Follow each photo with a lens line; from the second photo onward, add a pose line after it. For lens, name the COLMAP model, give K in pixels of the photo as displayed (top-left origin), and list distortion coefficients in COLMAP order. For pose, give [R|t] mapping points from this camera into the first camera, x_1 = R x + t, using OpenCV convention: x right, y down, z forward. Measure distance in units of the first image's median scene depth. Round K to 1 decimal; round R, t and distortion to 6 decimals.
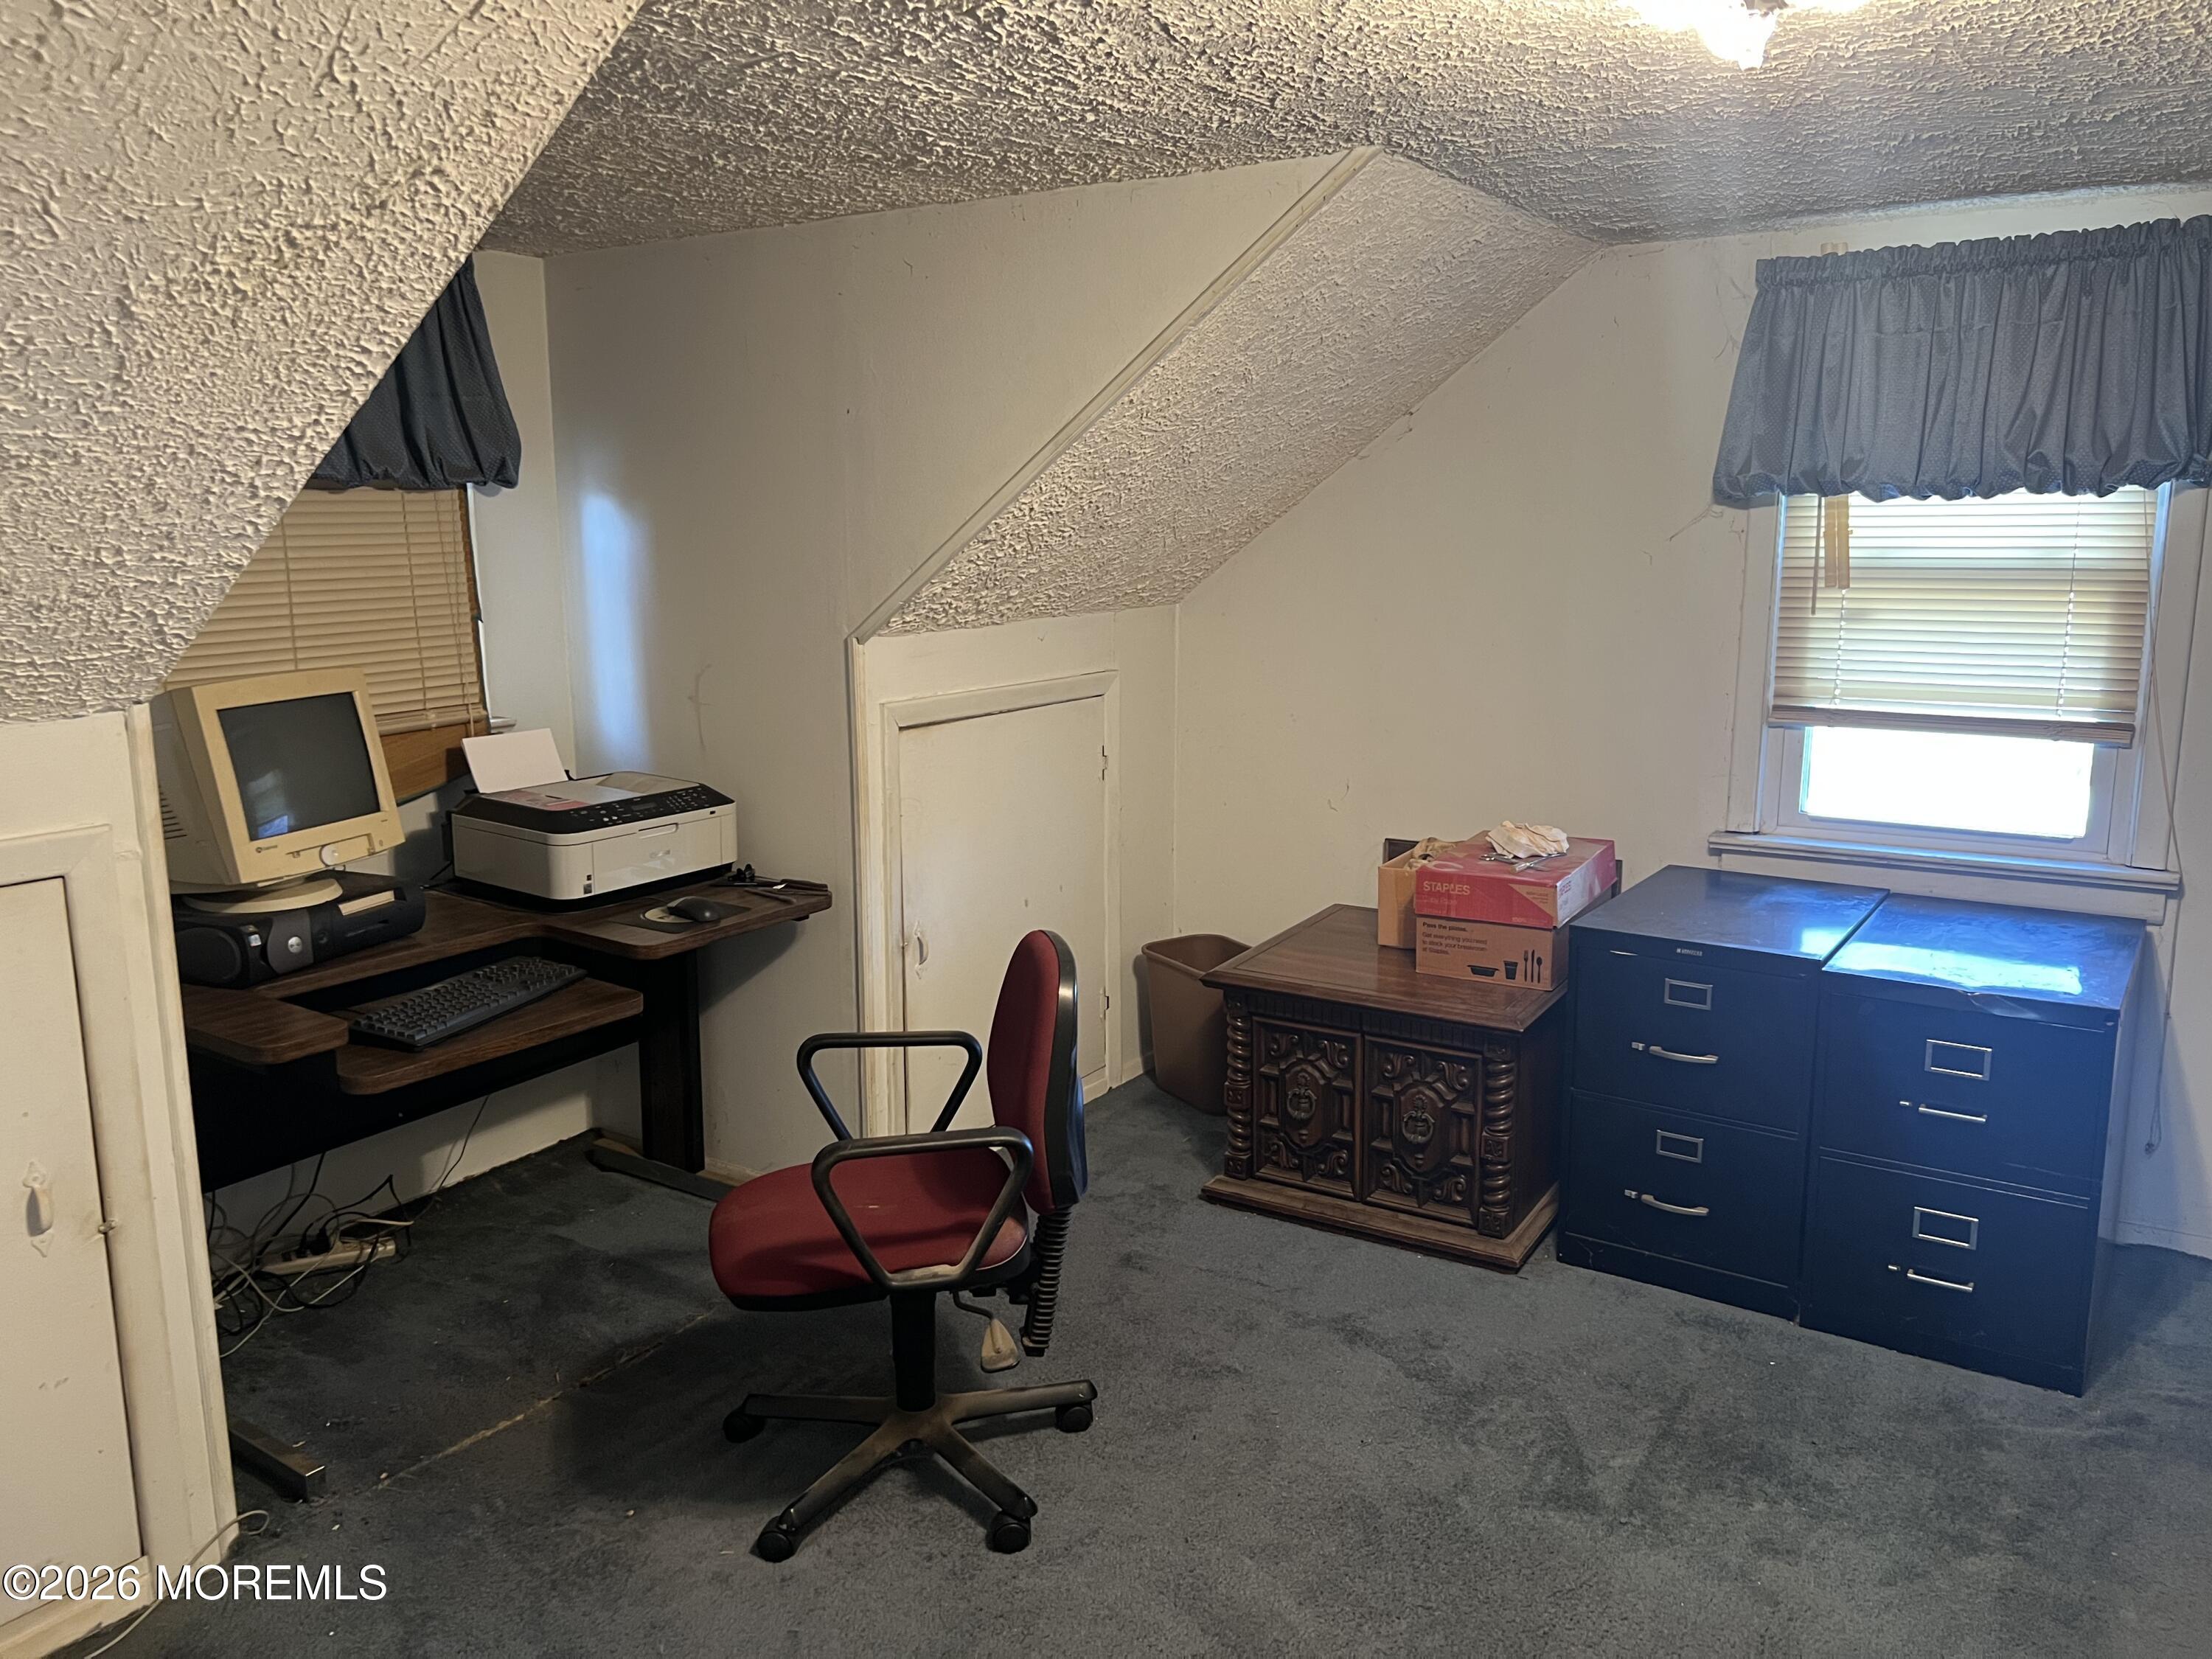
lens RADIAL K [[1651.3, 0, 1167.5], [0, 1651.3, 824.5], [0, 0, 1]] dist [0.055208, -0.056536]
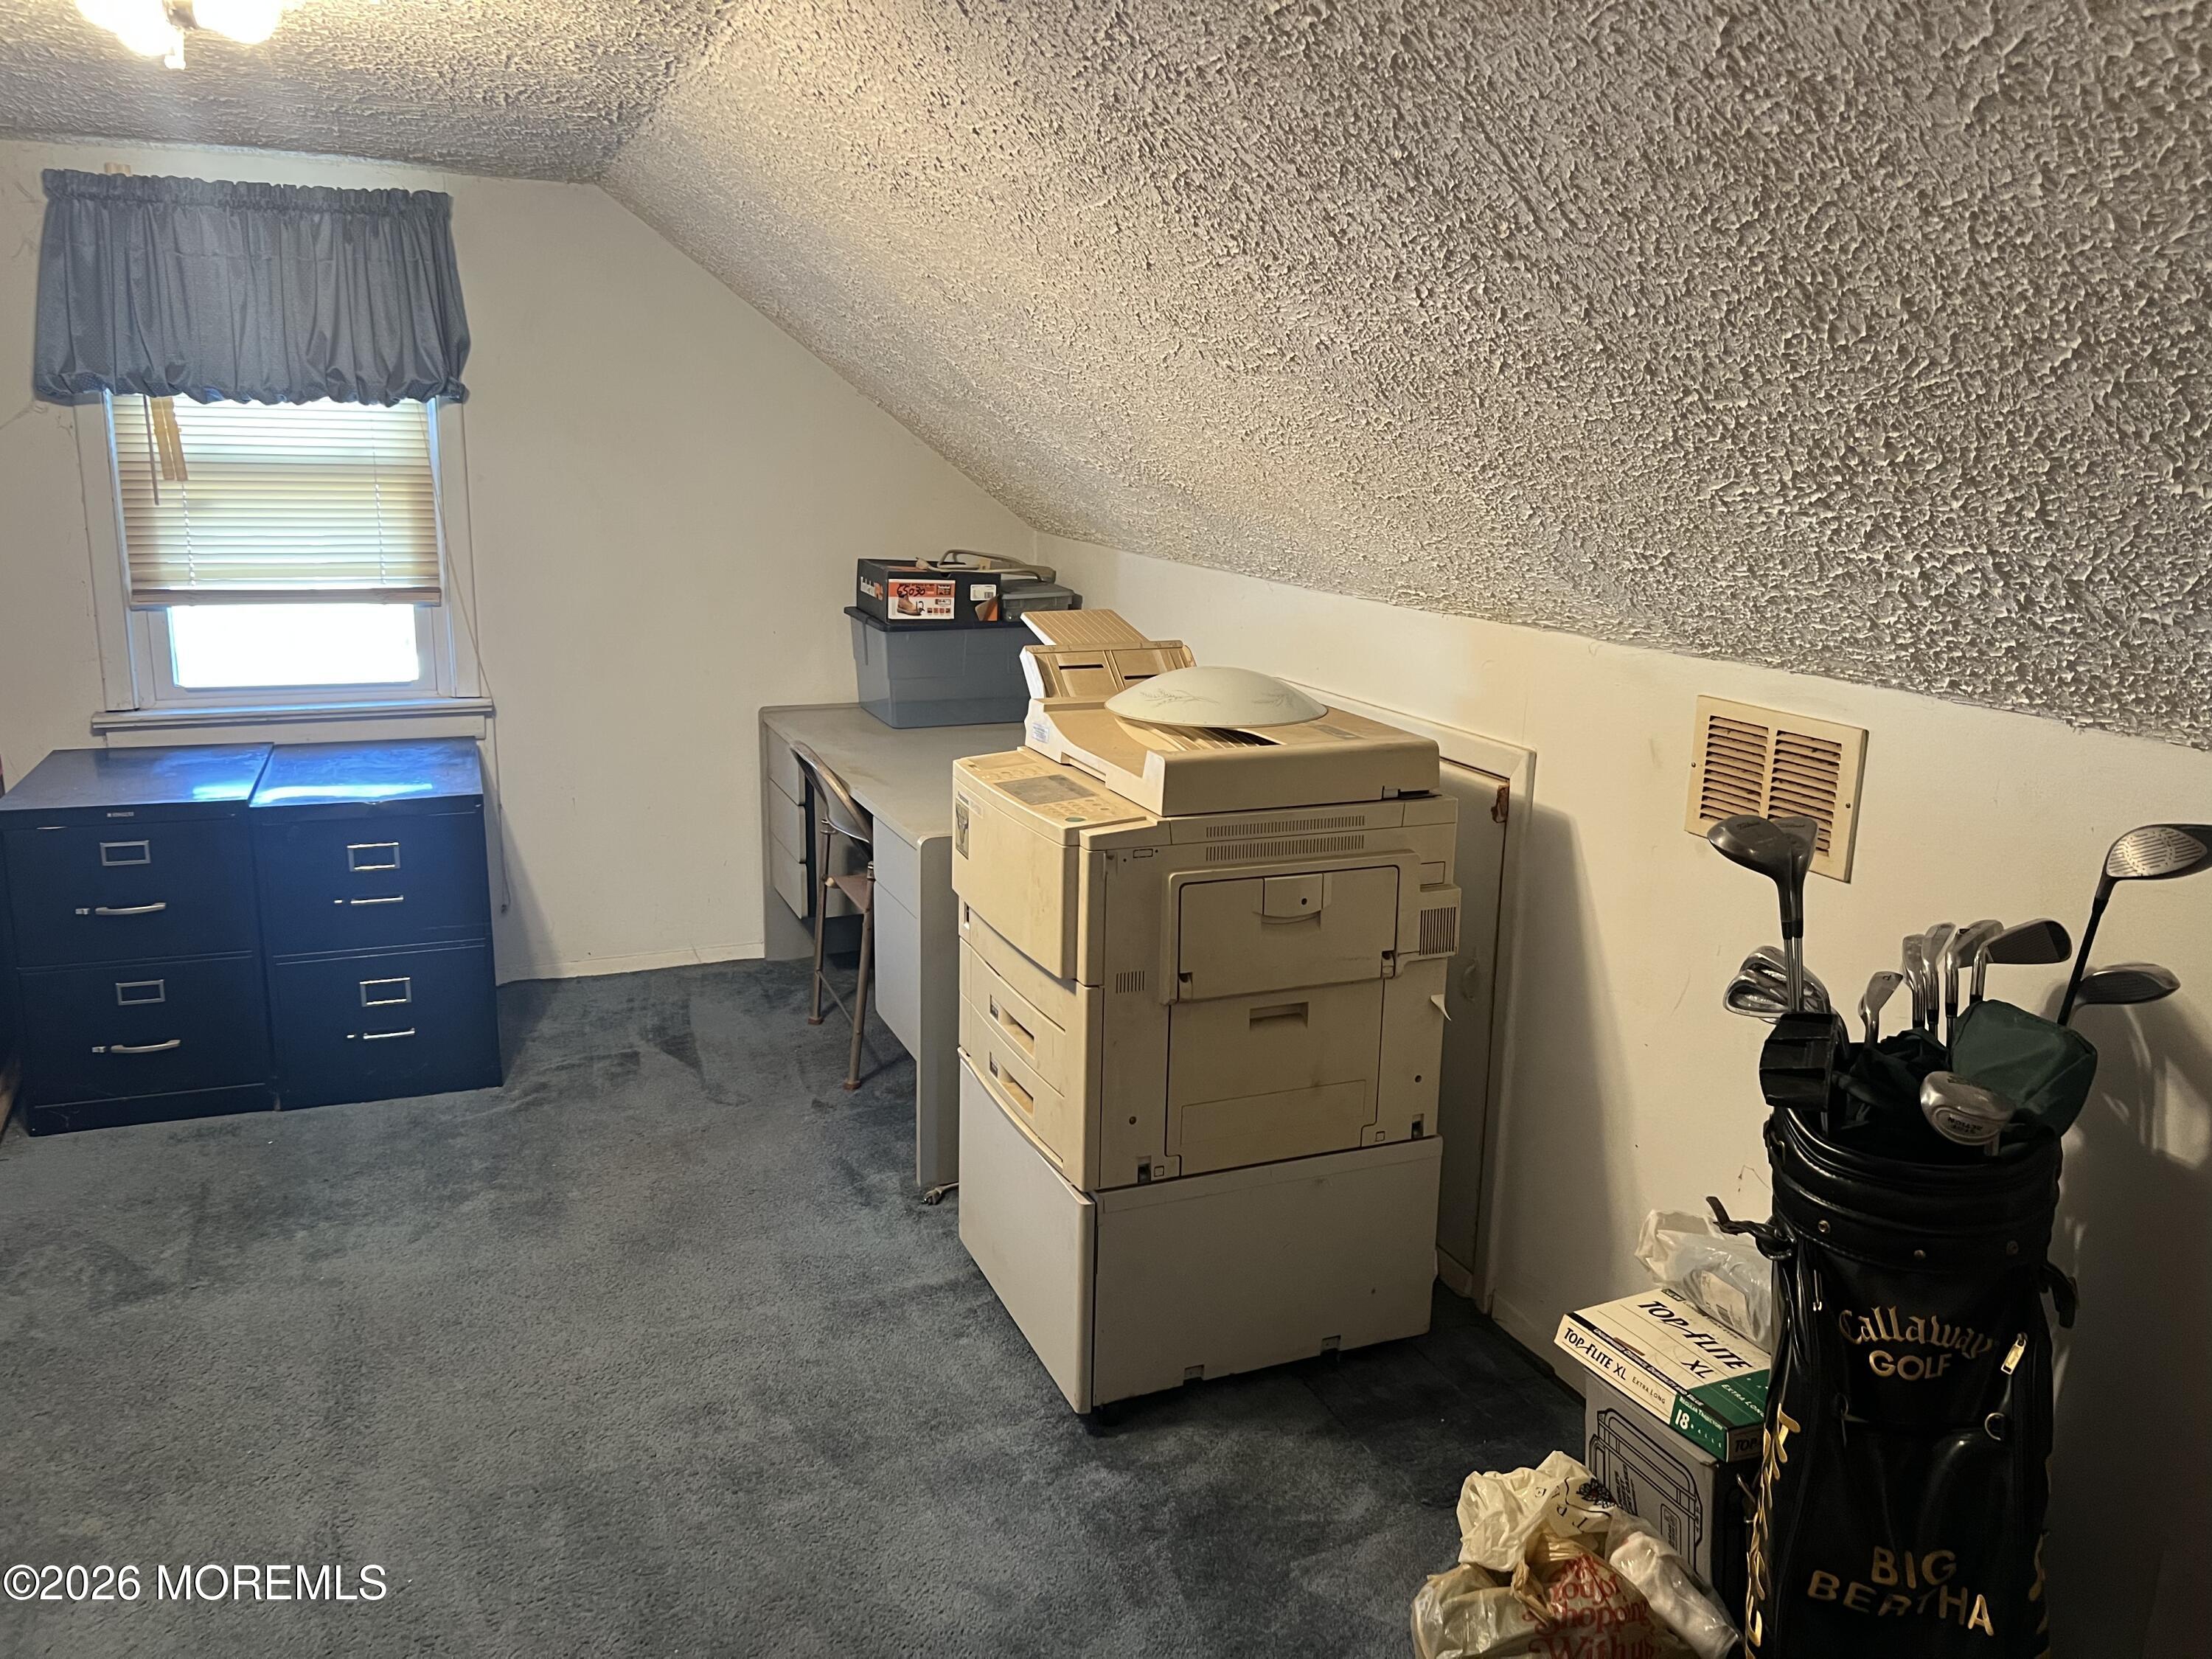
lens RADIAL K [[1651.3, 0, 1103.4], [0, 1651.3, 820.0], [0, 0, 1]] dist [0.055208, -0.056536]
pose [[0.574686, -0.168766, 0.800783, -0.187957], [0.126223, 0.985076, 0.117021, 0.031555], [-0.808581, 0.033827, 0.587411, -0.163762]]
